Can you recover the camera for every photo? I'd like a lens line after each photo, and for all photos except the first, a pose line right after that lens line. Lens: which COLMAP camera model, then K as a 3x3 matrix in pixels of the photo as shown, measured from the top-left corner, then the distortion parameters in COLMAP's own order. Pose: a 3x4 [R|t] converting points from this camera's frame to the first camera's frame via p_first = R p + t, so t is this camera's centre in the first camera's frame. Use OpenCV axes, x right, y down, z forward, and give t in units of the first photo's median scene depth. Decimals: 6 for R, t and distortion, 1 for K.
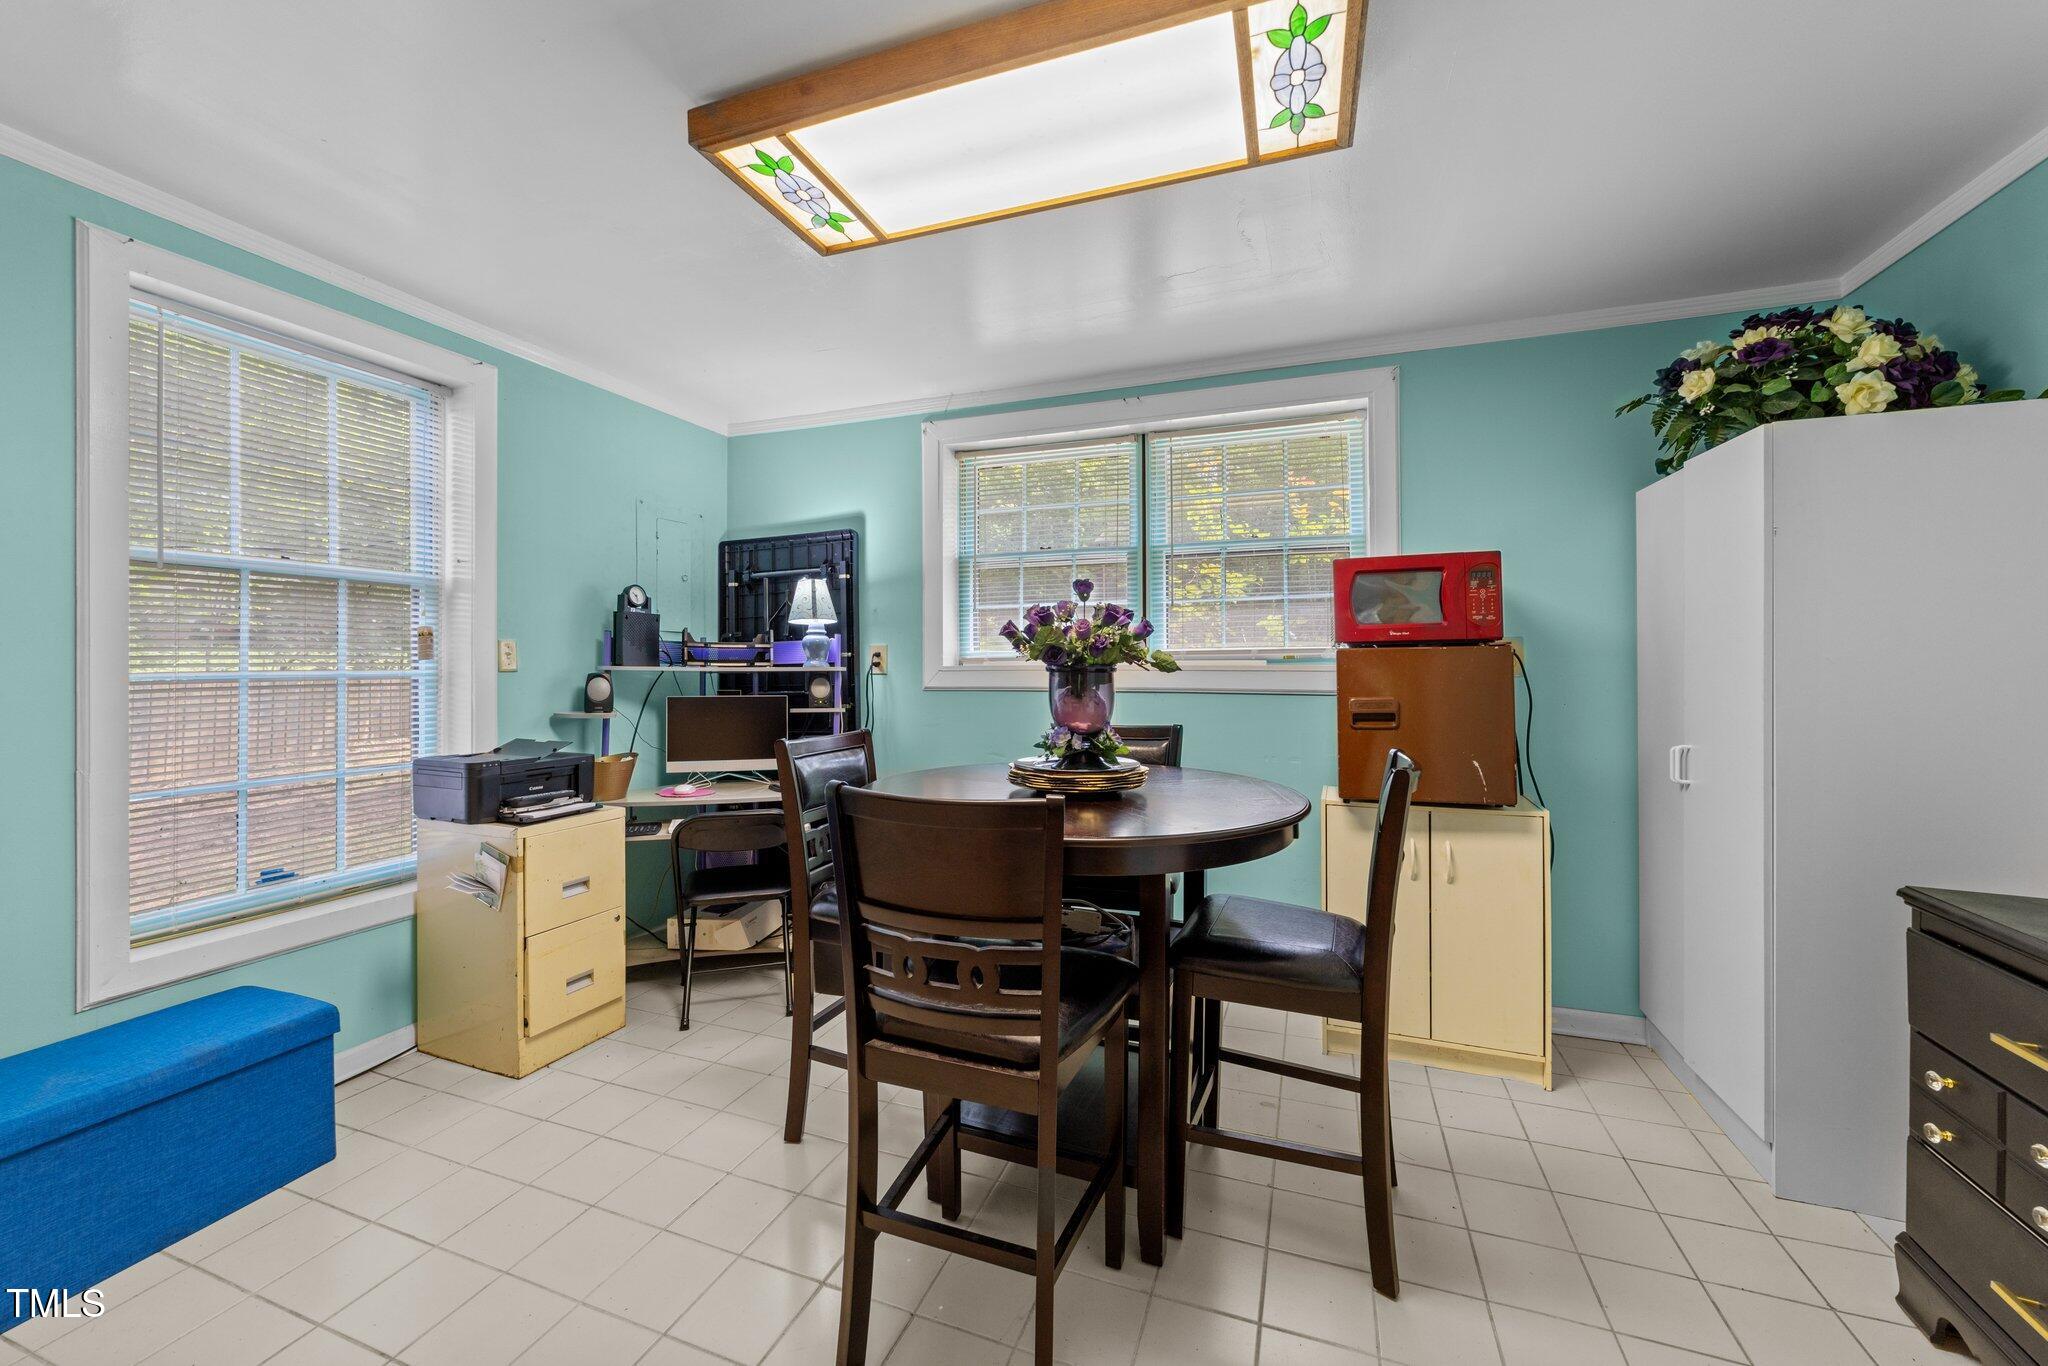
lens RADIAL K [[777.7, 0, 1020.7], [0, 777.7, 671.5], [0, 0, 1]] dist [-0.013304, 0.002849]
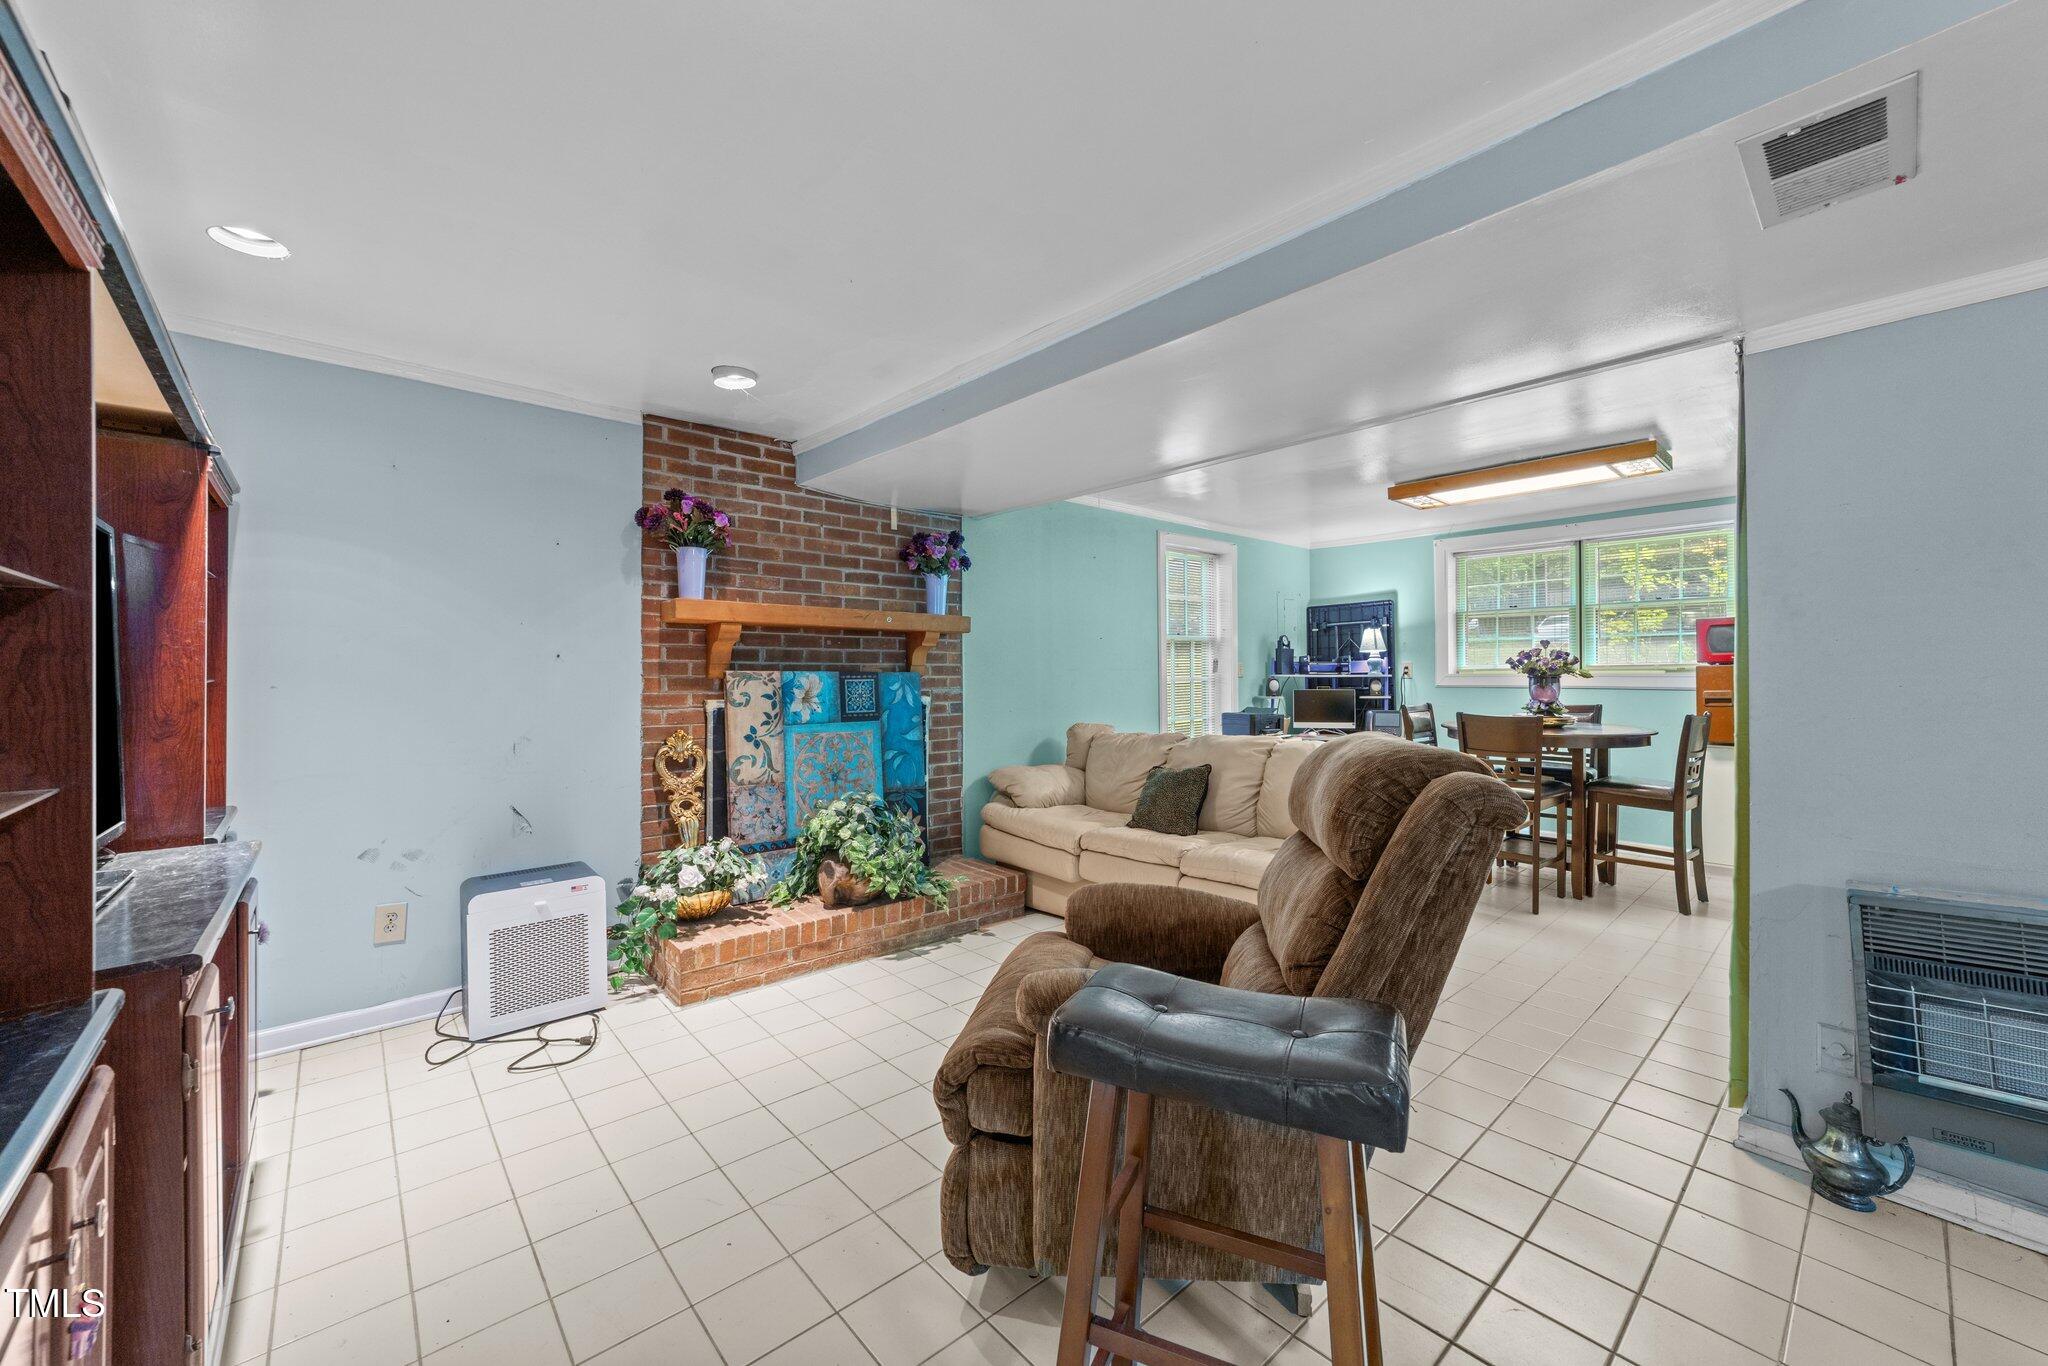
lens RADIAL K [[777.7, 0, 1028.5], [0, 777.7, 669.9], [0, 0, 1]] dist [-0.013304, 0.002849]
pose [[0.885052, -0.003323, -0.465480, -0.134542], [0.000303, 0.999978, -0.006562, -0.005386], [0.465492, 0.005667, 0.885034, -1.135231]]
